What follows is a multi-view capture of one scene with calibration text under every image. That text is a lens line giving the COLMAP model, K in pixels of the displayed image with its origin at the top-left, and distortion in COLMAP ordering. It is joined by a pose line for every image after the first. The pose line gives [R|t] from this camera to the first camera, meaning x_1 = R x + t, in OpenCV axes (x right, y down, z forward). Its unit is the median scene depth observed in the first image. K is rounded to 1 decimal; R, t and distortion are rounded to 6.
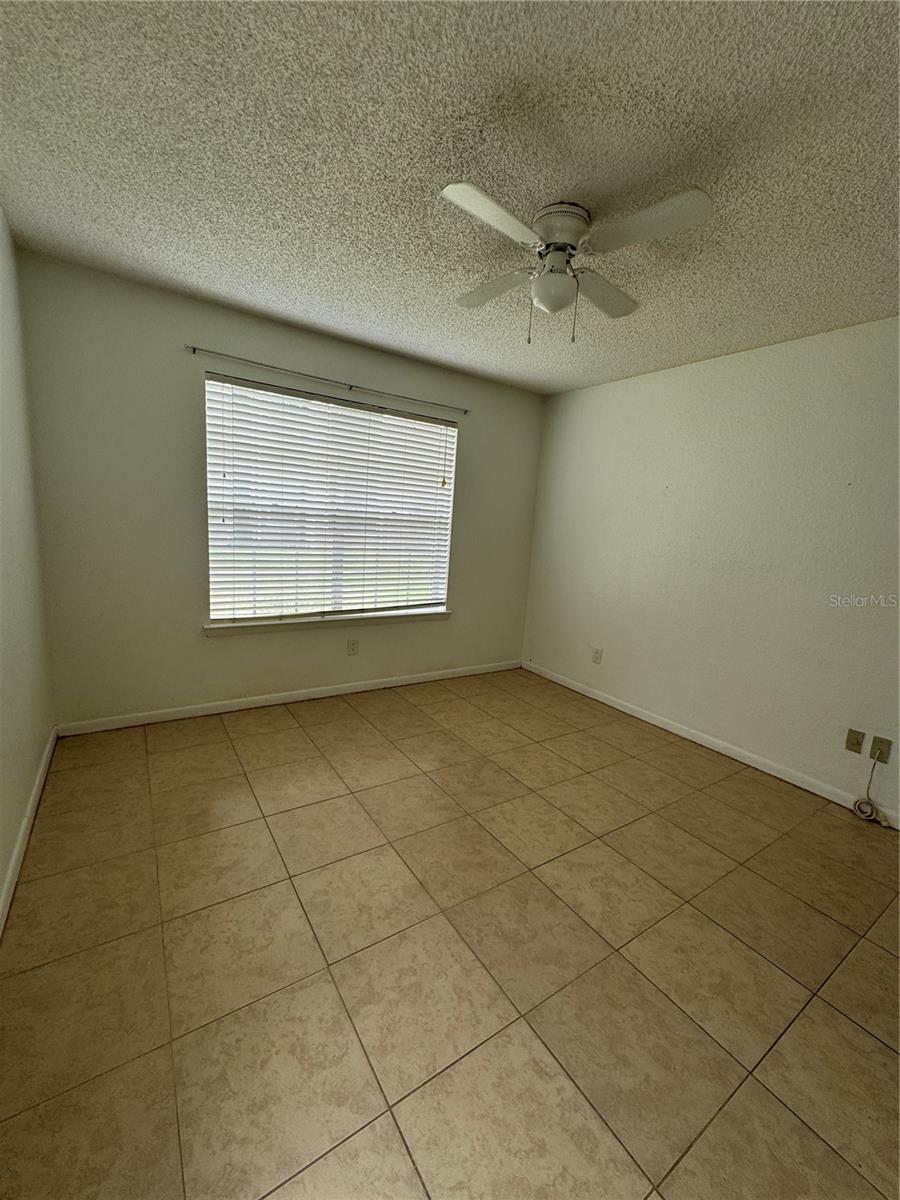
lens RADIAL K [[477.2, 0, 450.0], [0, 477.2, 600.0], [0, 0, 1]] dist [-0.001418, -0.000209]
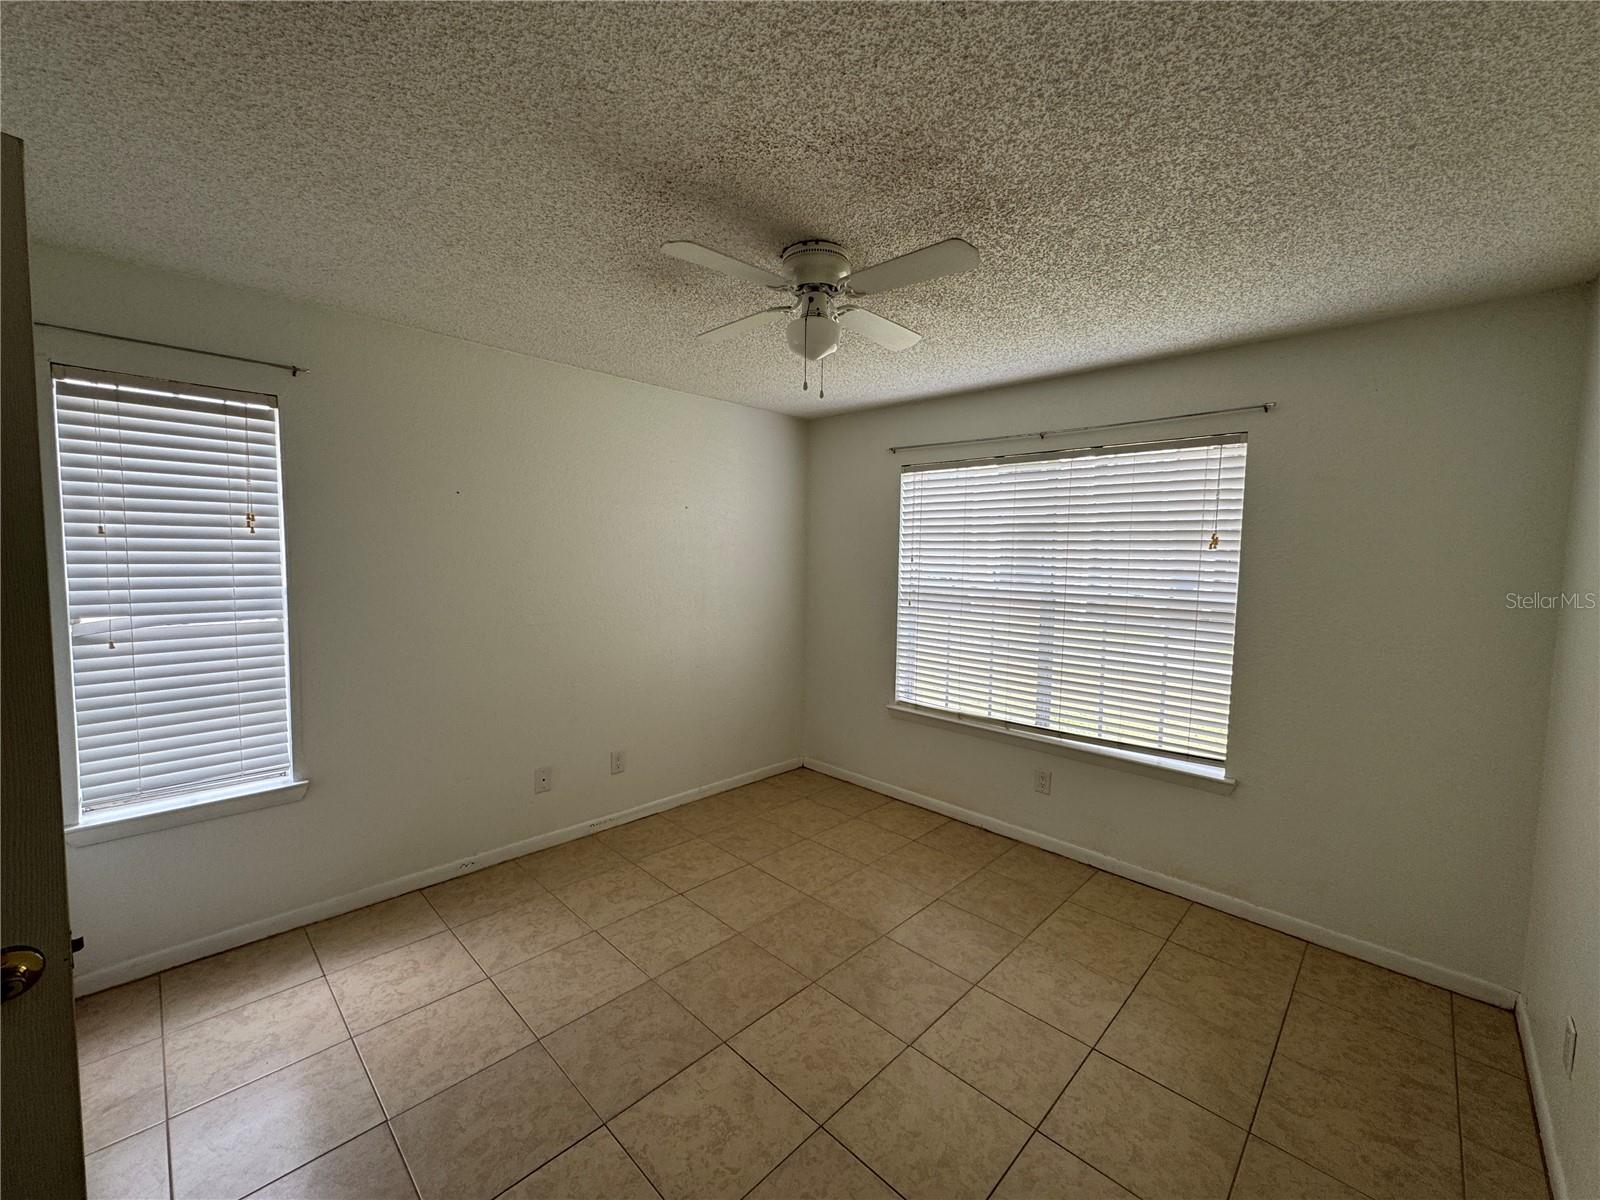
lens RADIAL K [[636.2, 0, 800.0], [0, 636.2, 600.0], [0, 0, 1]] dist [-0.001418, -0.000209]
pose [[0.210457, 0.004404, -0.977593, 0.770951], [-0.170073, 0.984906, -0.032176, -0.090641], [0.962696, 0.173034, 0.208030, 0.488147]]
